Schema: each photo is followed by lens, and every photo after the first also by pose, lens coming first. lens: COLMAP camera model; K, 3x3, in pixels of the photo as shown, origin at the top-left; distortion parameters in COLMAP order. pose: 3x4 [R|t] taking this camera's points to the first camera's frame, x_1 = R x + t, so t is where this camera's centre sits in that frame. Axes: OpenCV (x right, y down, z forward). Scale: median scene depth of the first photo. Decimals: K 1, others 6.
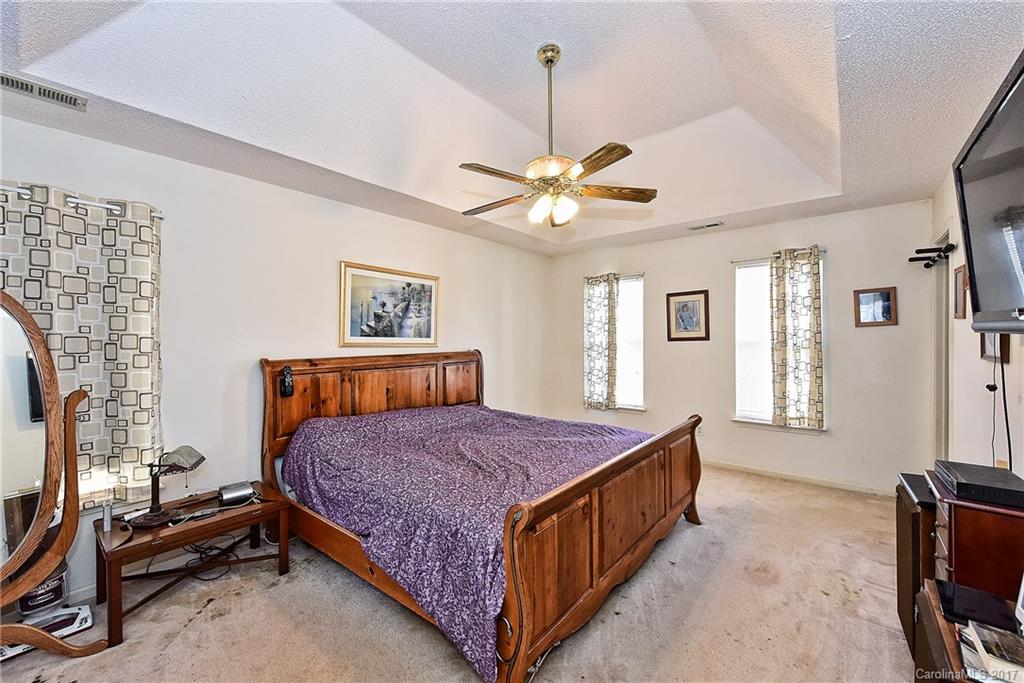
lens RADIAL K [[403.3, 0, 511.3], [0, 403.3, 344.3], [0, 0, 1]] dist [-0.009875, -0.000041]
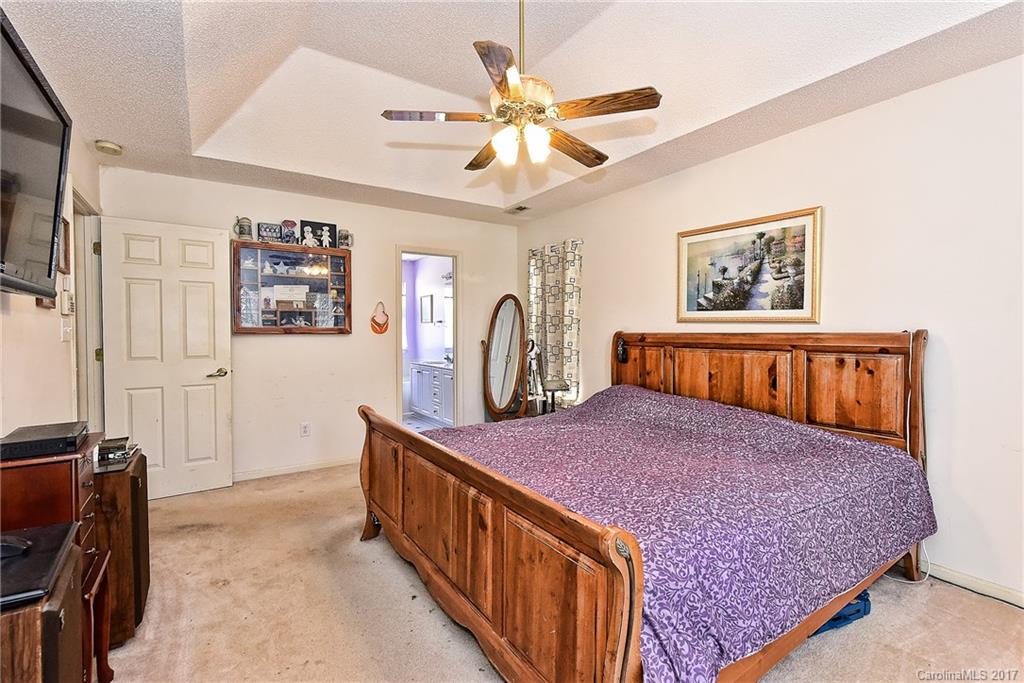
lens RADIAL K [[441.9, 0, 511.5], [0, 441.9, 333.3], [0, 0, 1]] dist [0.004942, -0.000053]
pose [[-0.276812, 0.031900, -0.960394, 0.652877], [0.005396, 0.999485, 0.031643, -0.002577], [0.960909, 0.003577, -0.276842, 0.834163]]
